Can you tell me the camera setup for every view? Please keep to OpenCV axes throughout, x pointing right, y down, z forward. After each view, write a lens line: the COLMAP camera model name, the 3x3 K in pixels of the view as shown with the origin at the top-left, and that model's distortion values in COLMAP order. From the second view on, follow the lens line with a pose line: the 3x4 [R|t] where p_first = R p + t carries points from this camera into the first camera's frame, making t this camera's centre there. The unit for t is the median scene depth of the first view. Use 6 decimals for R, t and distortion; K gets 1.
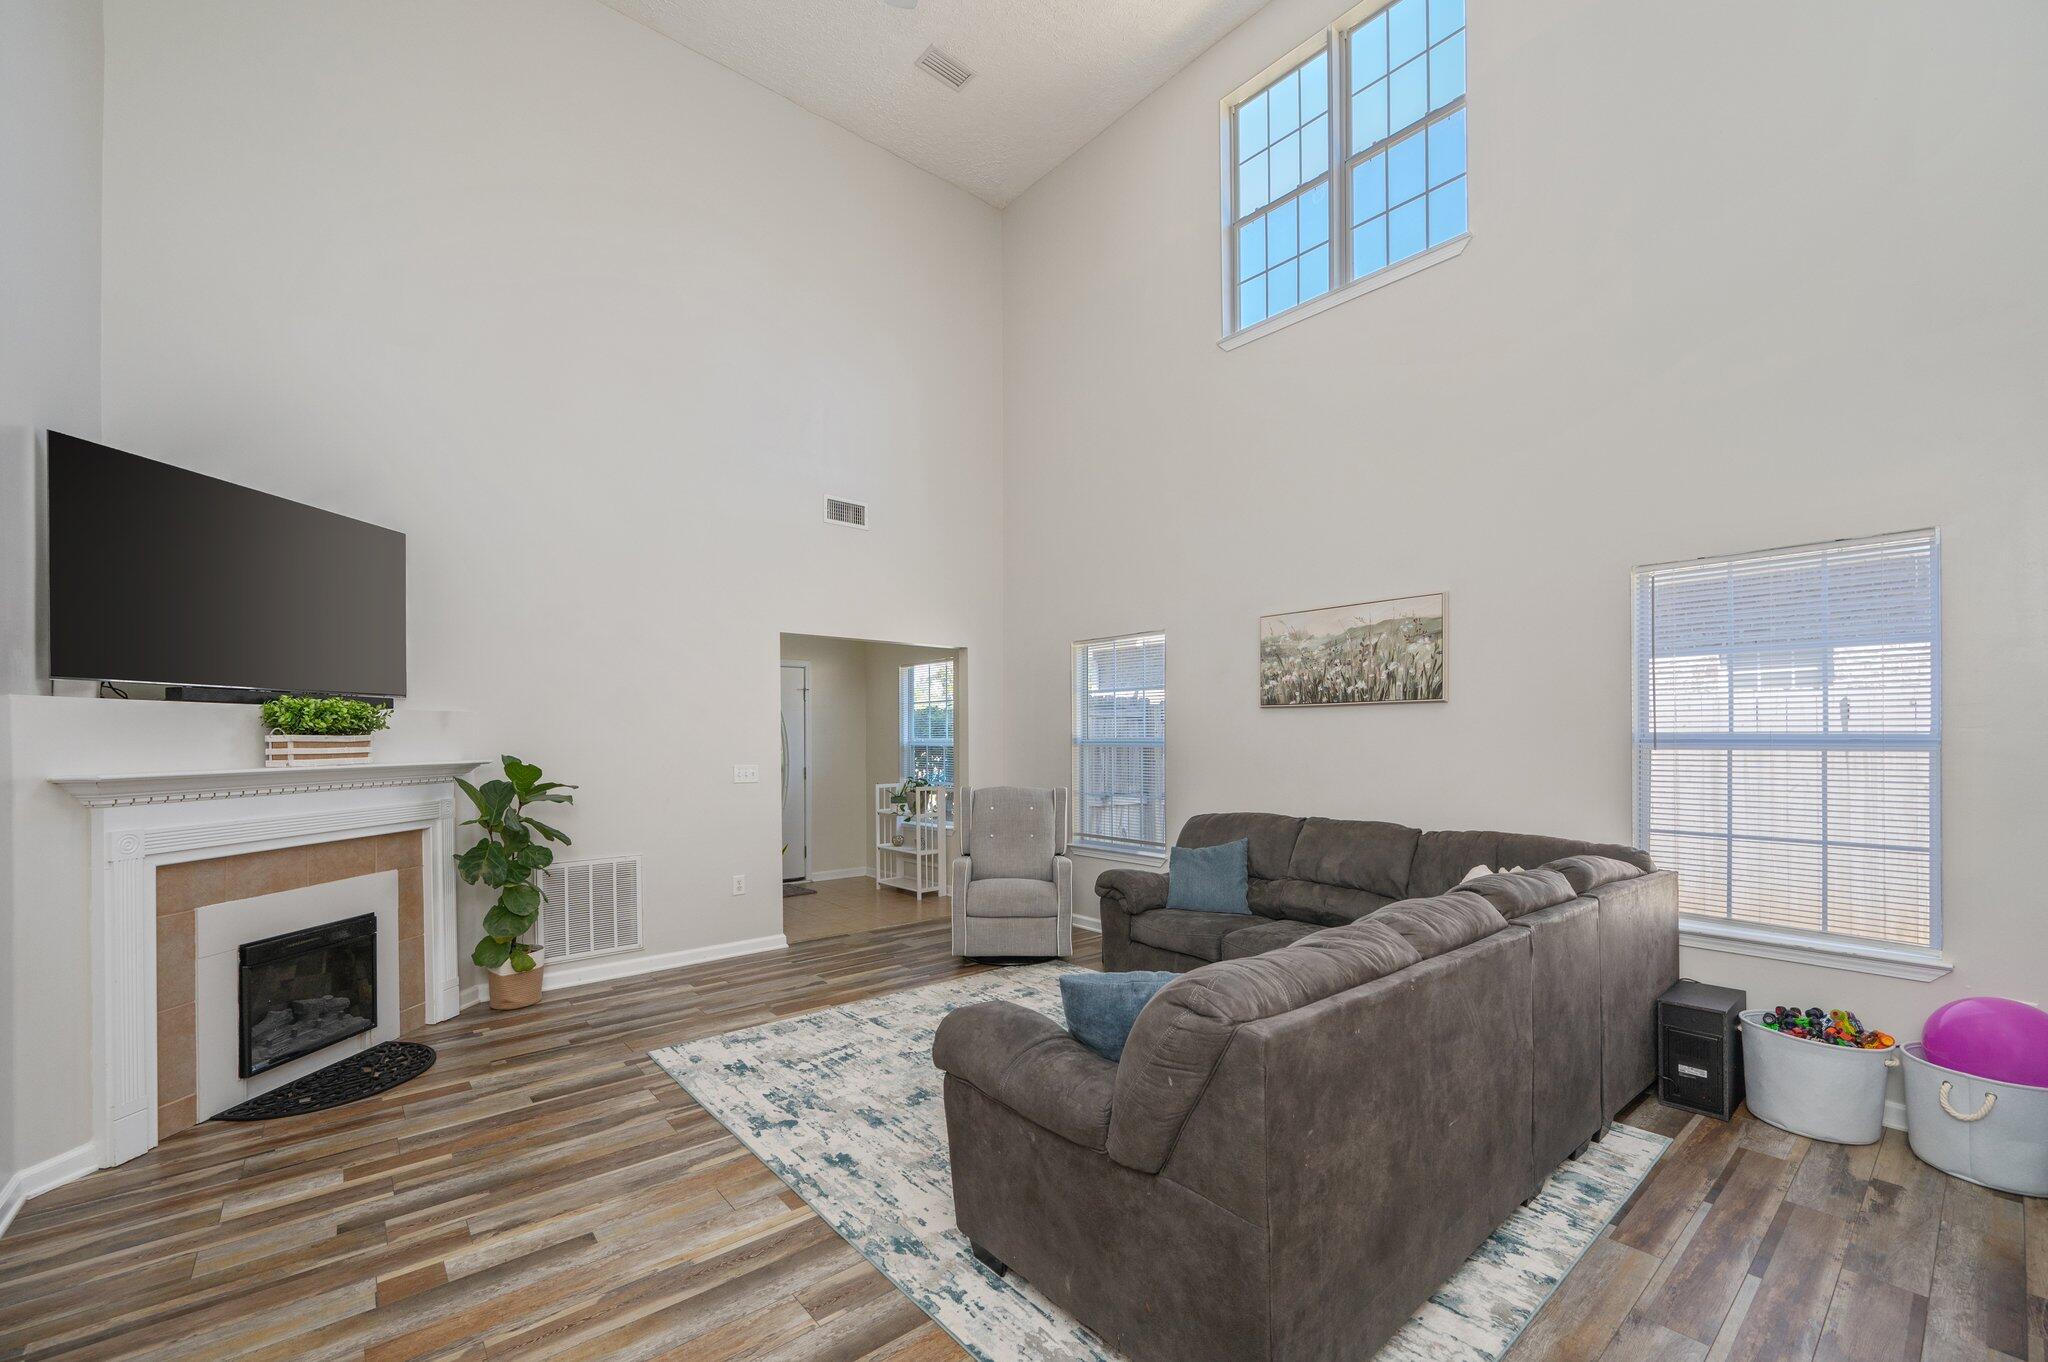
lens RADIAL K [[831.4, 0, 1007.4], [0, 831.4, 736.1], [0, 0, 1]] dist [0.001092, 0.000046]
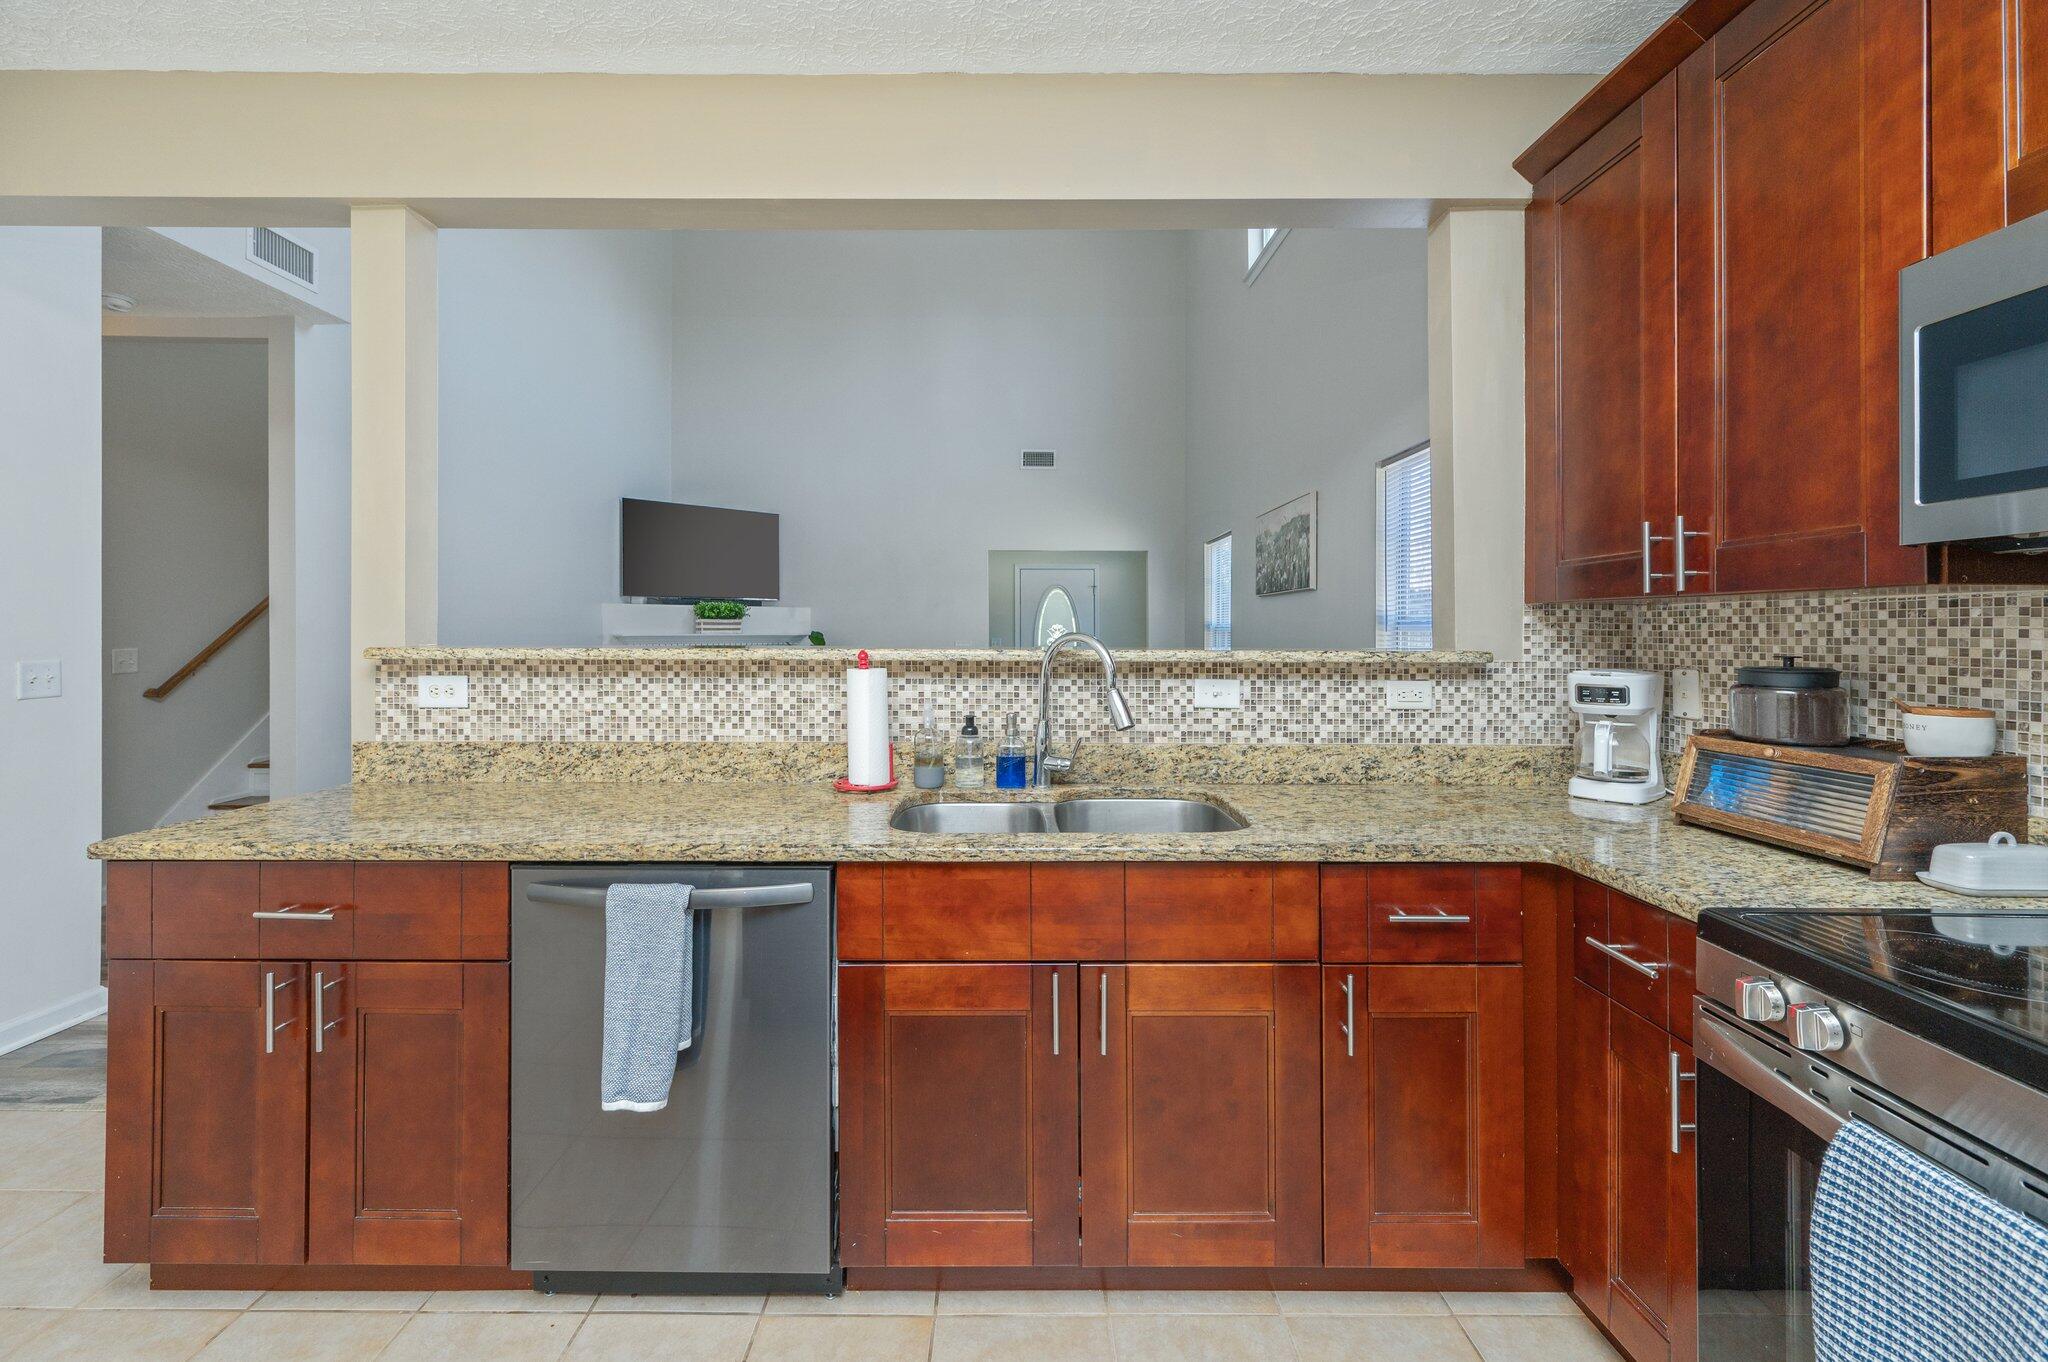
lens RADIAL K [[826.9, 0, 1025.6], [0, 826.9, 626.3], [0, 0, 1]] dist [0.000008, 0.000018]
pose [[0.769831, 0.003285, -0.638240, 0.867344], [-0.005061, 0.999987, -0.000958, 0.010890], [0.638228, 0.003968, 0.769837, -0.109068]]
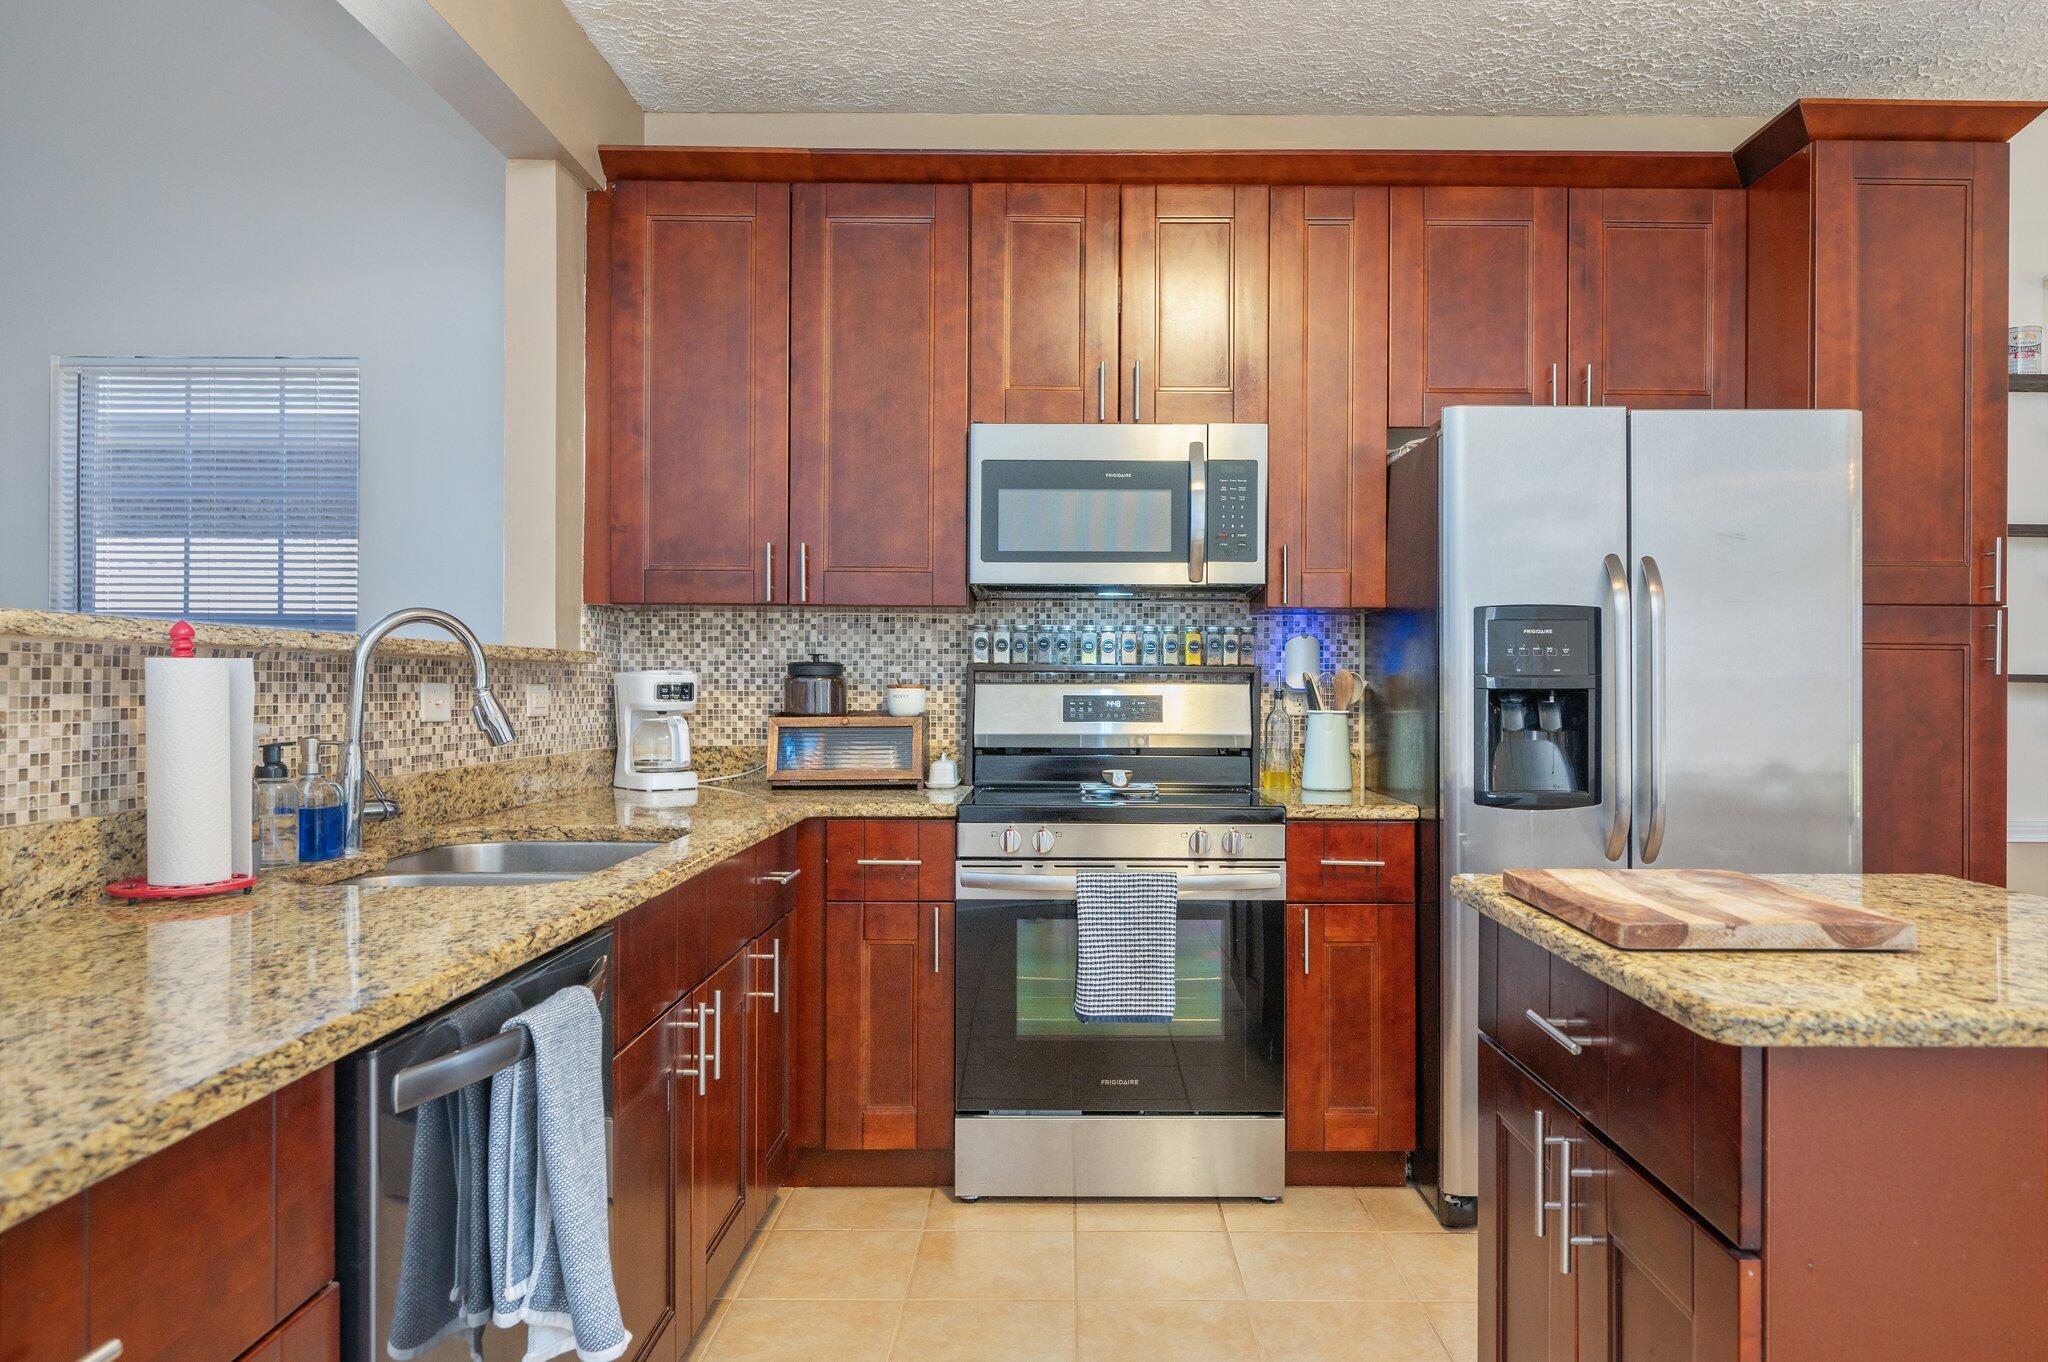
lens RADIAL K [[1369.3, 0, 1061.6], [0, 1369.3, 686.3], [0, 0, 1]] dist [-0.002146, 0.000032]
pose [[0.637551, 0.006757, 0.770378, 0.349032], [-0.008271, 0.999964, -0.001927, 0.042140], [-0.770363, -0.005143, 0.637584, -0.251606]]
